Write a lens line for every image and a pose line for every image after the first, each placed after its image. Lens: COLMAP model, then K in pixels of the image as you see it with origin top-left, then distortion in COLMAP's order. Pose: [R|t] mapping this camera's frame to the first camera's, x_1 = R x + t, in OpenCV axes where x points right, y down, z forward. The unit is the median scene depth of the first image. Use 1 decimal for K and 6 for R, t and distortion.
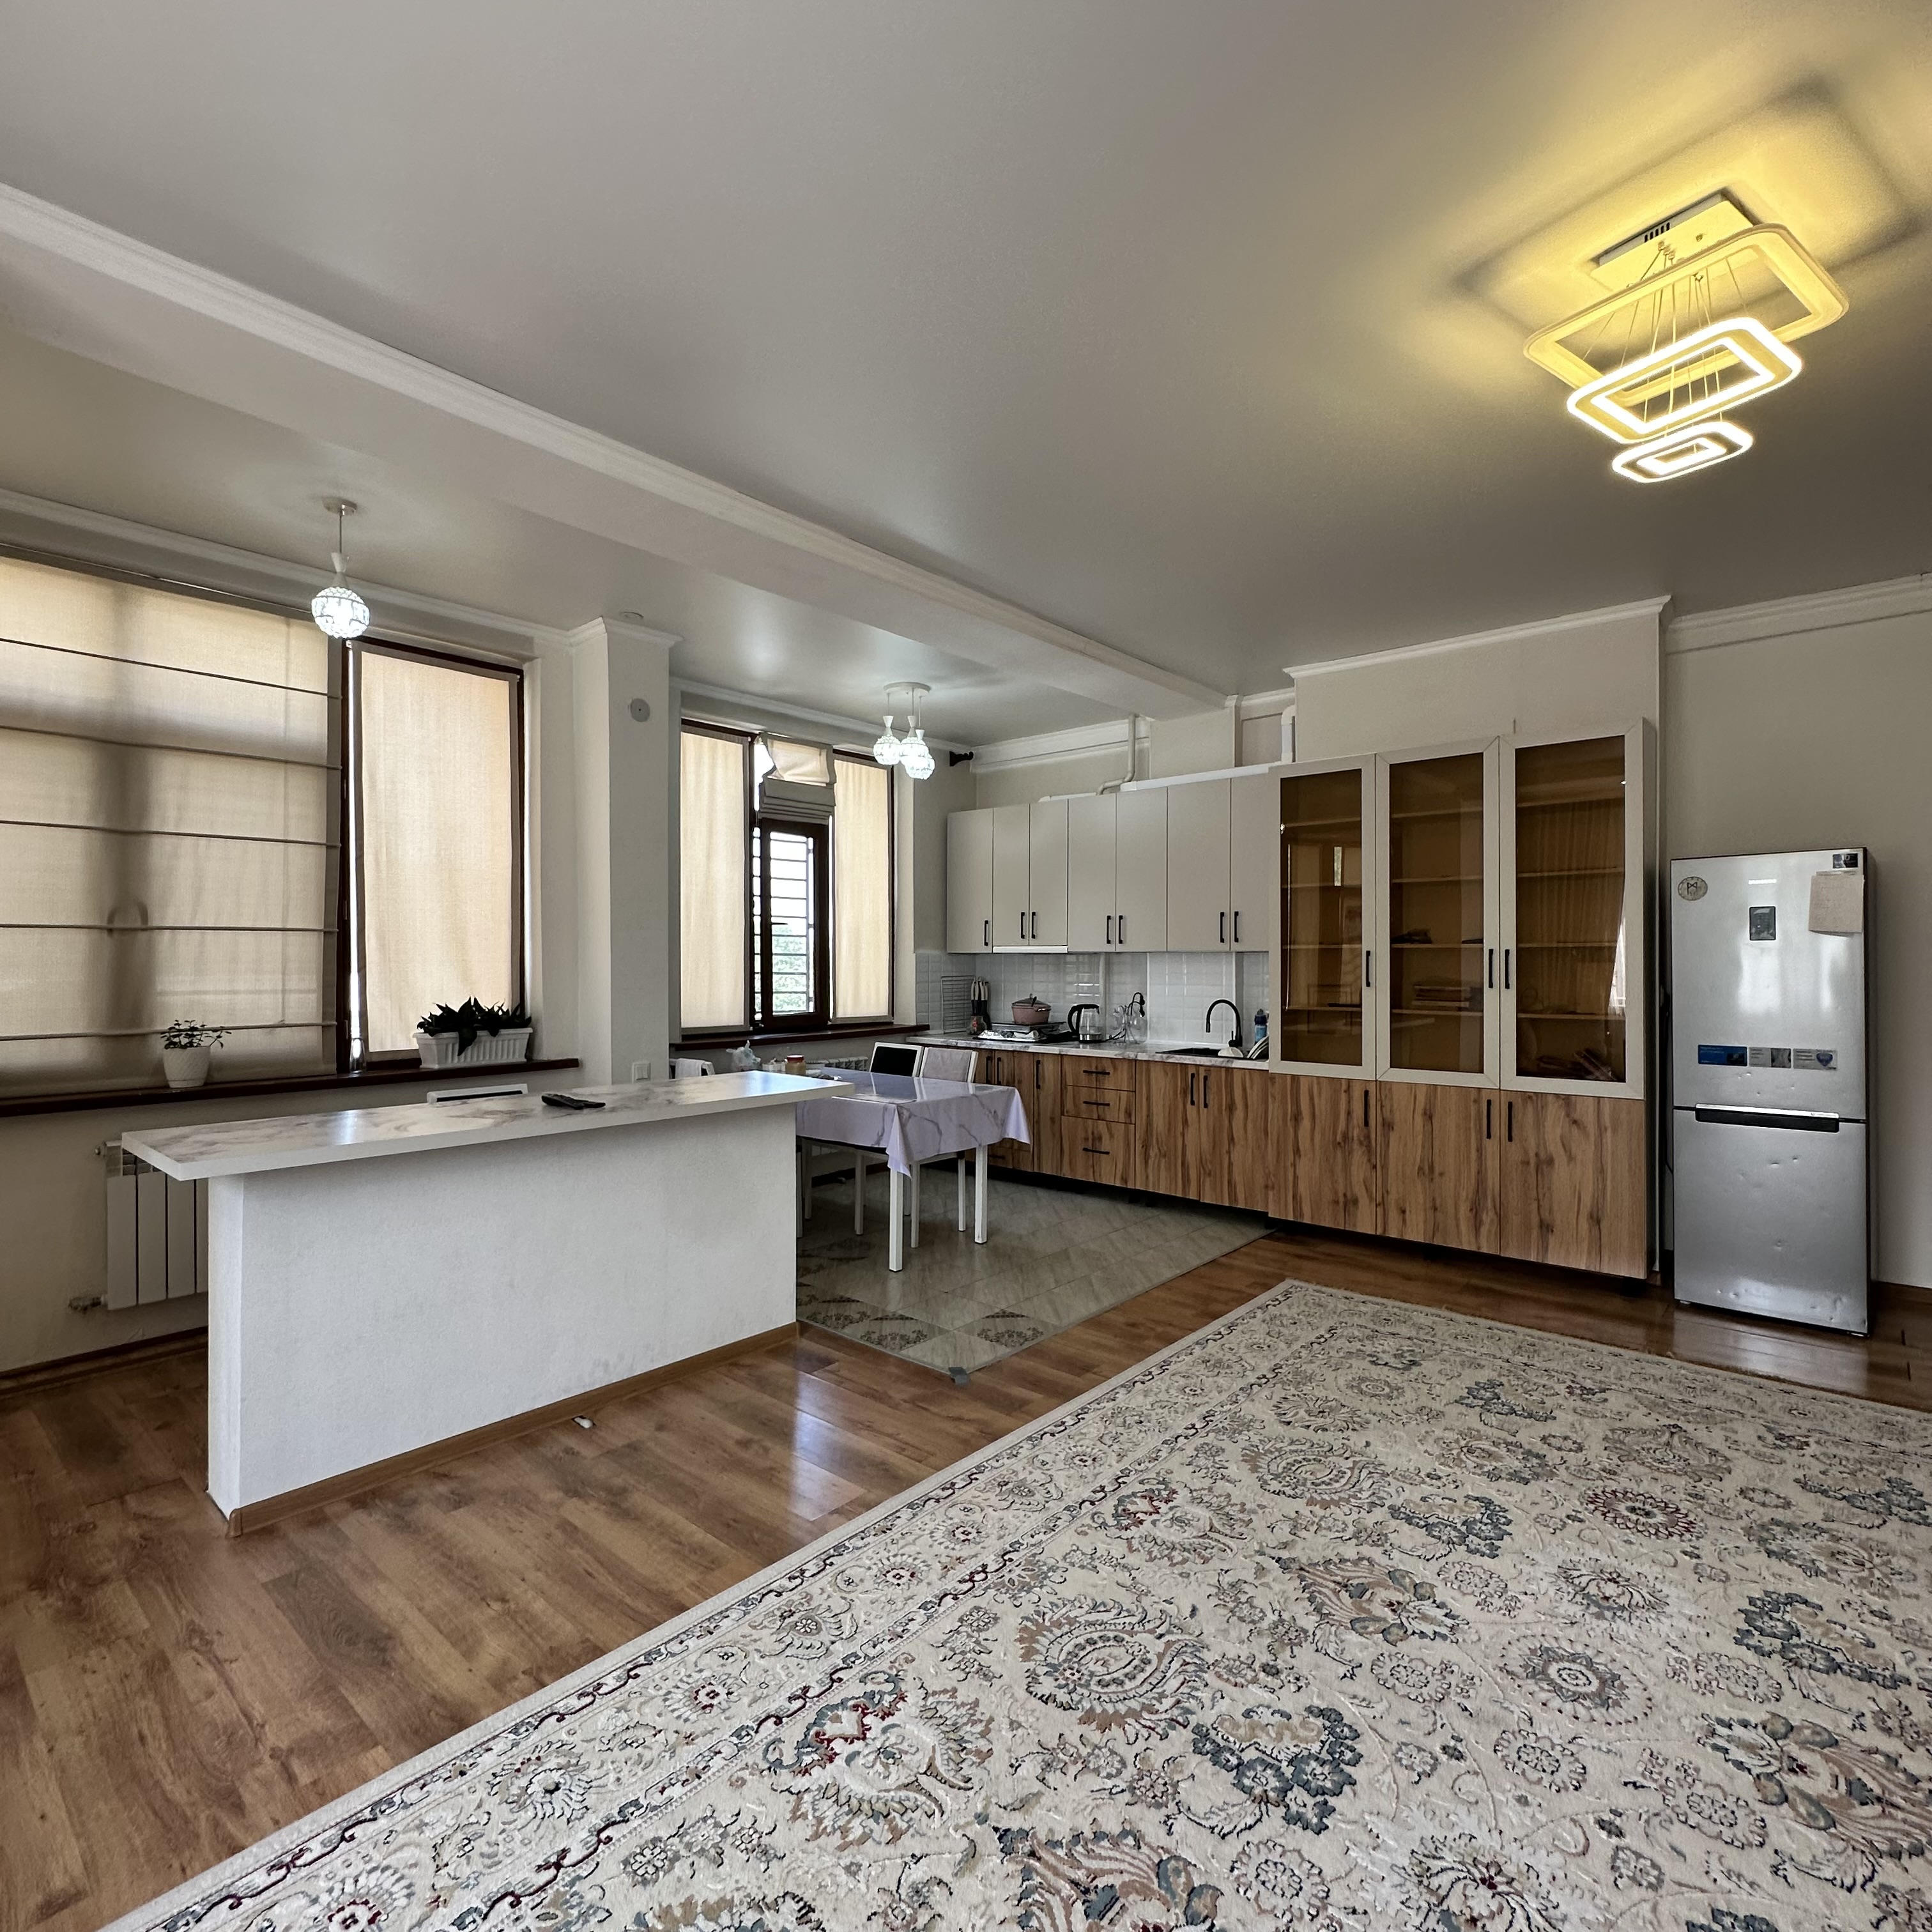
lens RADIAL K [[1027.3, 0, 965.7], [0, 1027.3, 963.1], [0, 0, 1]] dist [-0.006166, 0.001858]
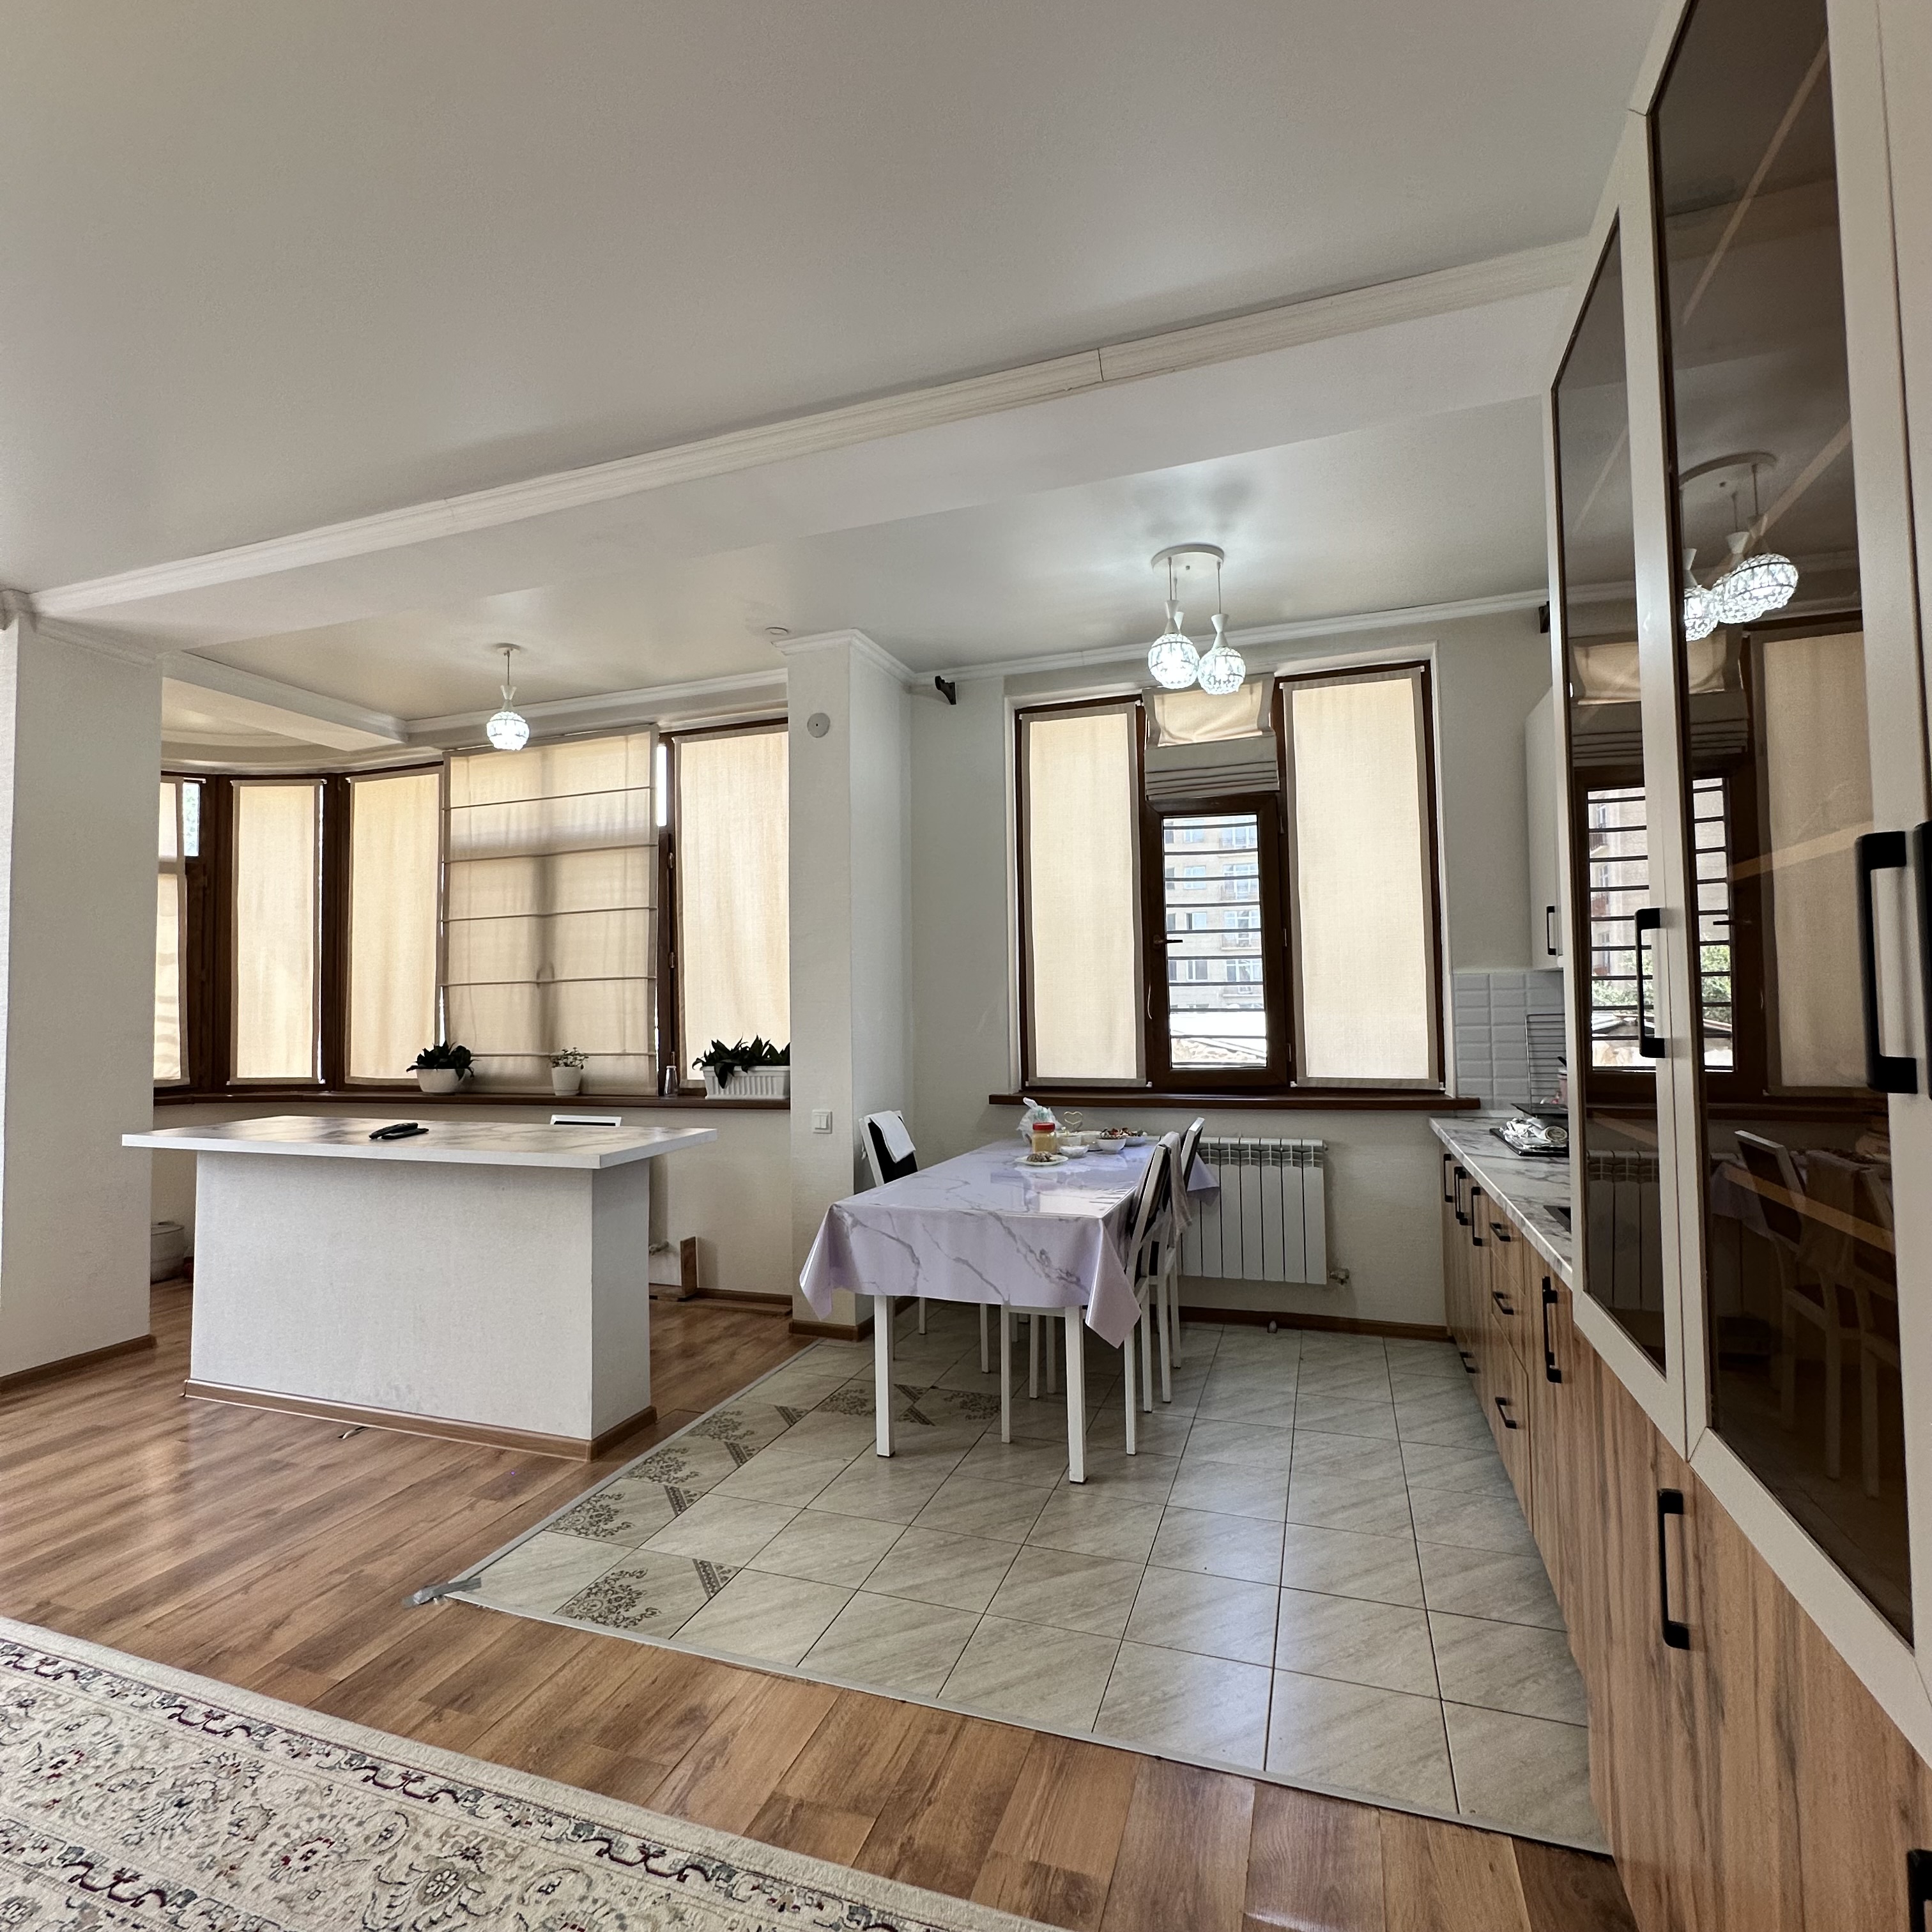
lens RADIAL K [[1027.3, 0, 965.1], [0, 1027.3, 965.6], [0, 0, 1]] dist [-0.006166, 0.001858]
pose [[0.371792, -0.044309, -0.927258, 0.713847], [0.012448, 0.999008, -0.042747, 0.011975], [0.928232, 0.004350, 0.371975, 0.971246]]
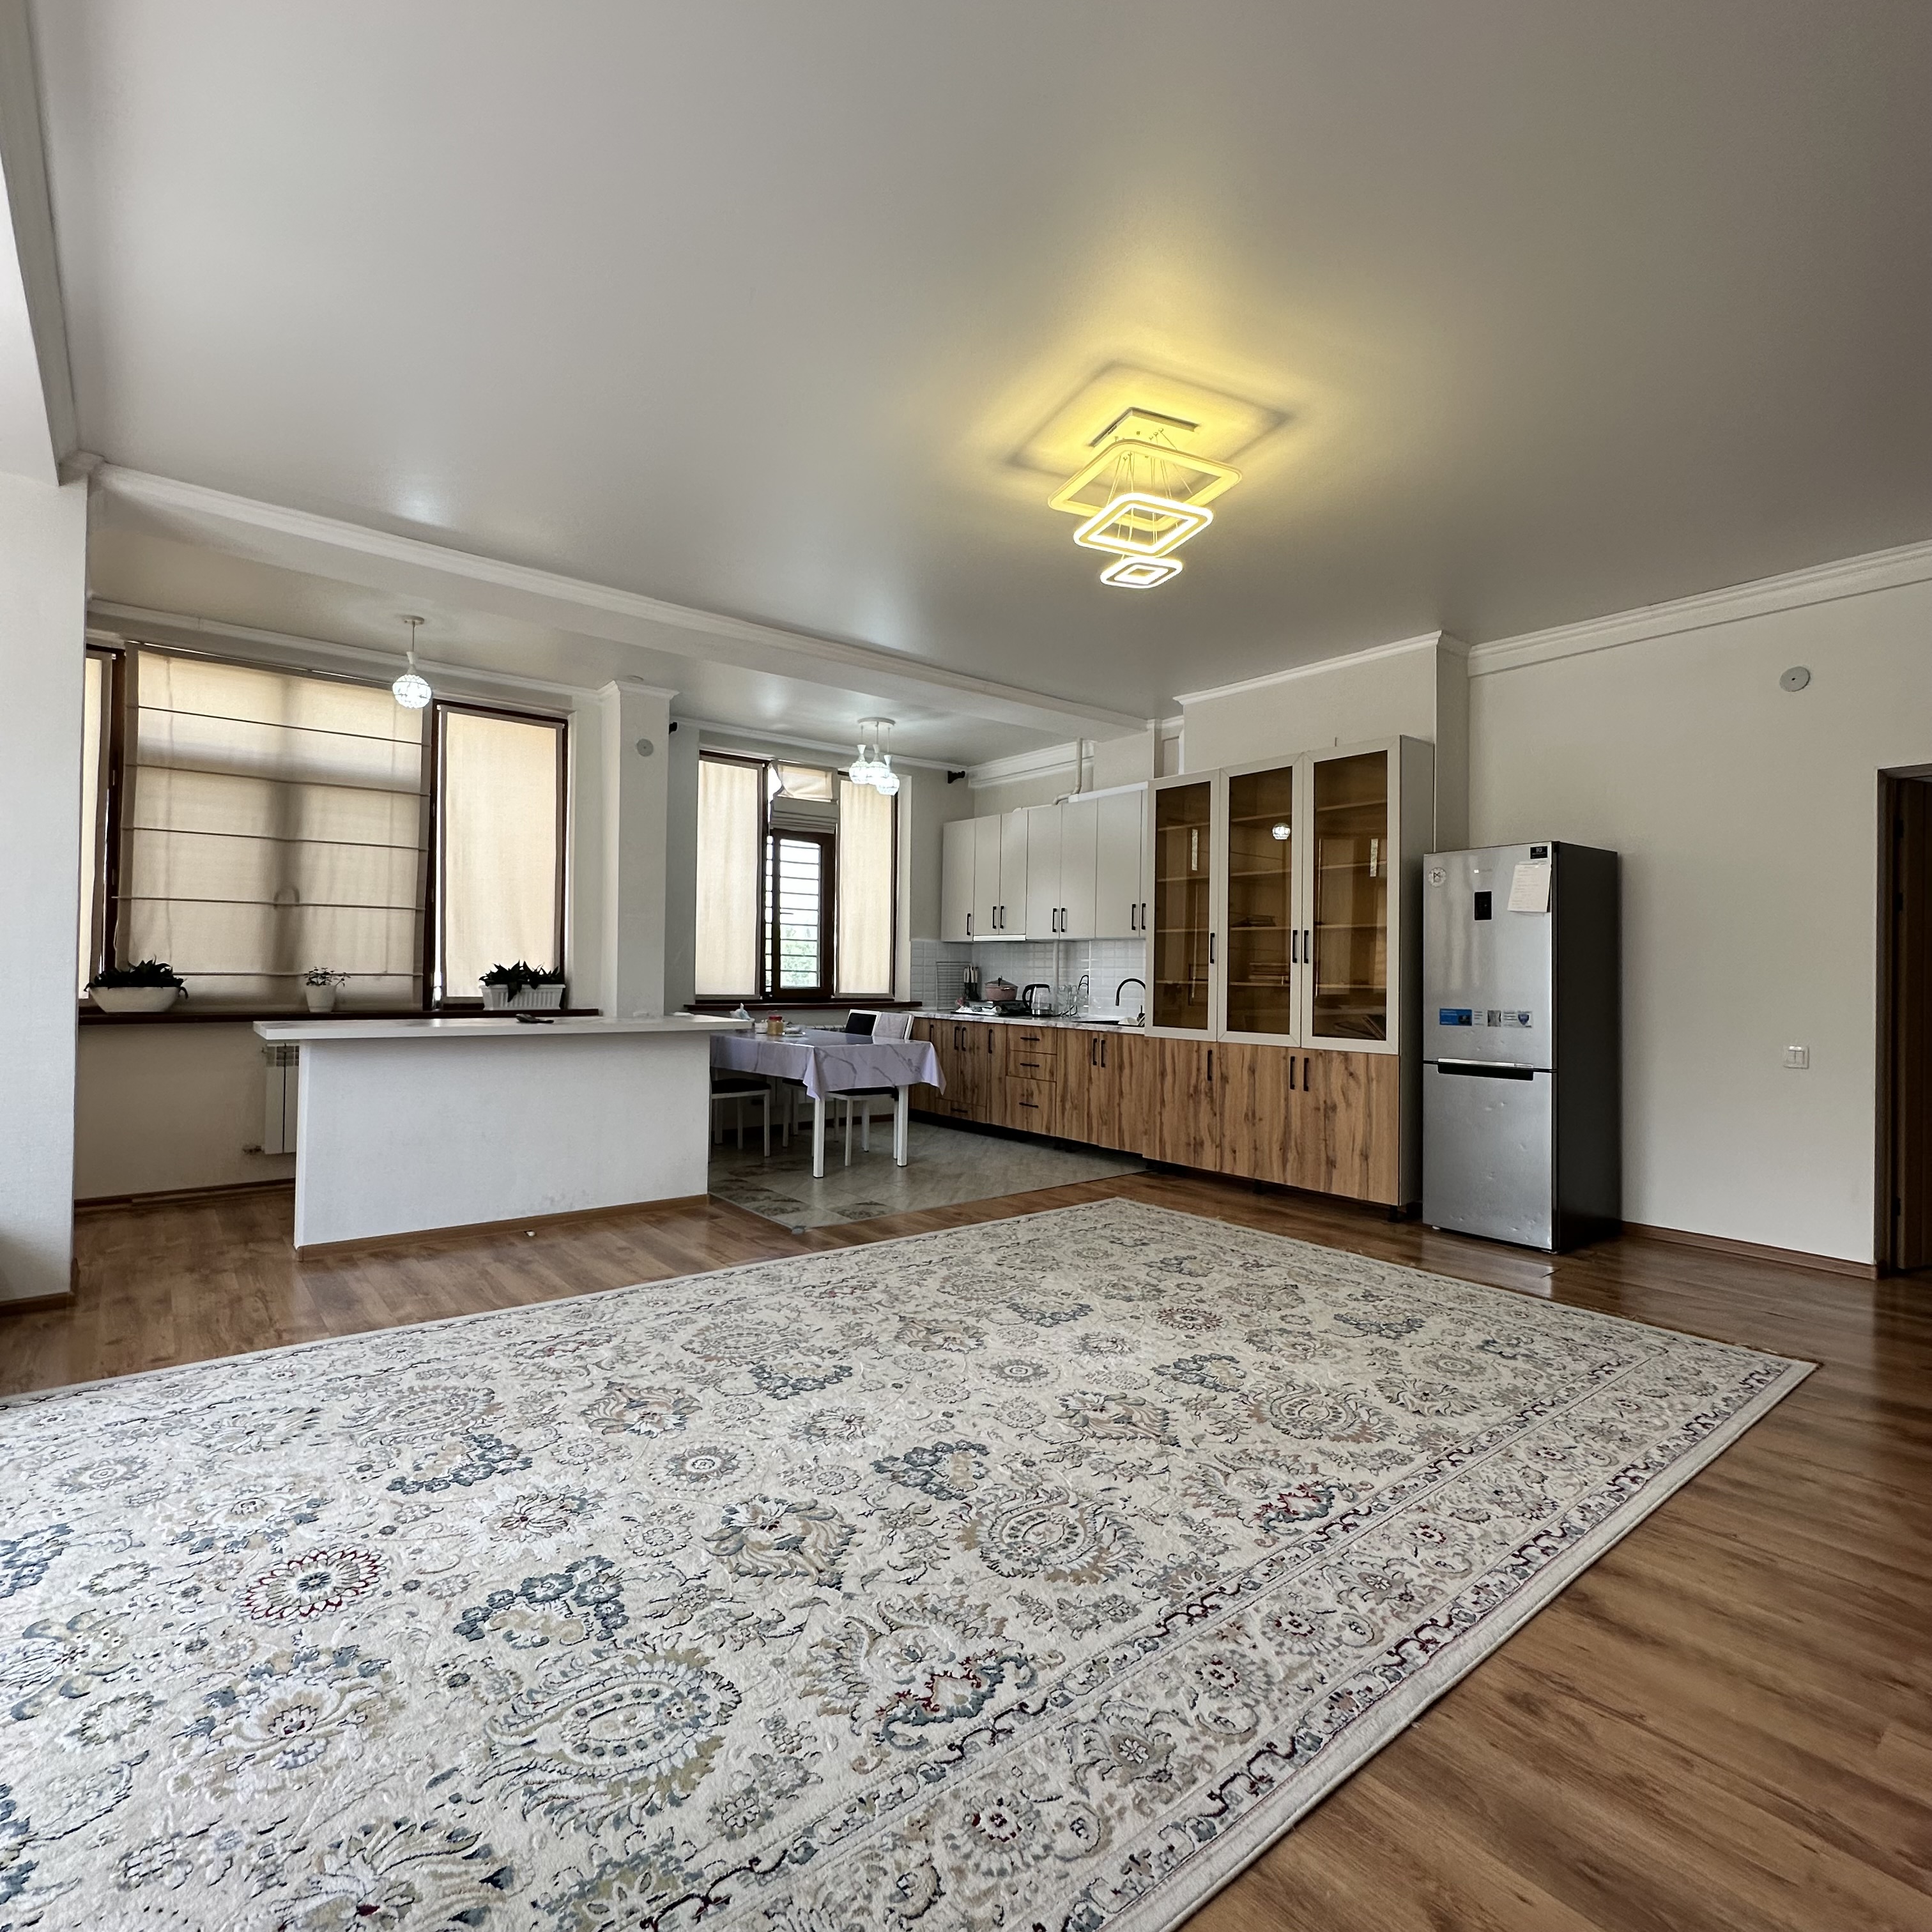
lens RADIAL K [[1027.3, 0, 965.0], [0, 1027.3, 961.3], [0, 0, 1]] dist [-0.006166, 0.001858]
pose [[0.984215, 0.012249, -0.176551, 0.410105], [-0.014850, 0.999800, -0.013421, 0.052777], [0.176351, 0.015831, 0.984200, -0.290190]]
